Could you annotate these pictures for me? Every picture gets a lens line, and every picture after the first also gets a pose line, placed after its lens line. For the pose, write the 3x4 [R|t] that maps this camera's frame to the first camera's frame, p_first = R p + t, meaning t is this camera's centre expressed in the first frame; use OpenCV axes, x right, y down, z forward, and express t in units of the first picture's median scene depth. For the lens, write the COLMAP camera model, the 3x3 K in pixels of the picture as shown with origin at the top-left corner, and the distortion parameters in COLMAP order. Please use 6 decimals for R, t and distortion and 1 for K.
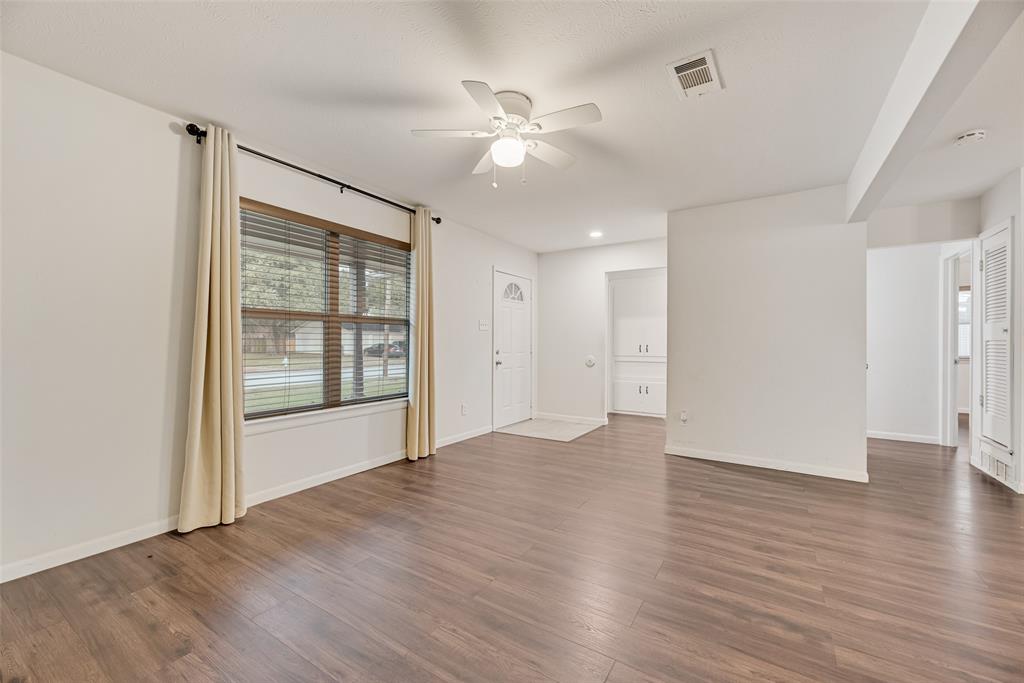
lens RADIAL K [[412.8, 0, 512.6], [0, 412.8, 344.8], [0, 0, 1]] dist [0.000231, 0.000250]
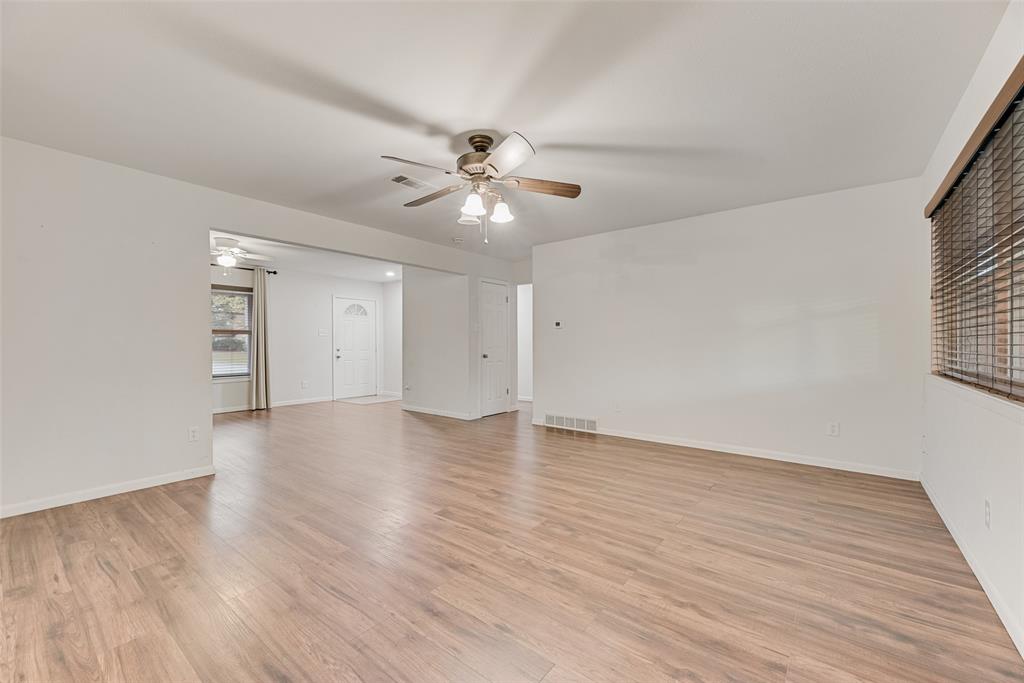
lens RADIAL K [[412.8, 0, 512.6], [0, 412.8, 344.8], [0, 0, 1]] dist [0.000231, 0.000250]
pose [[0.995231, -0.004949, -0.097424, 0.942063], [0.004953, 0.999988, -0.000199, 0.003708], [0.097424, -0.000284, 0.995243, -0.592252]]
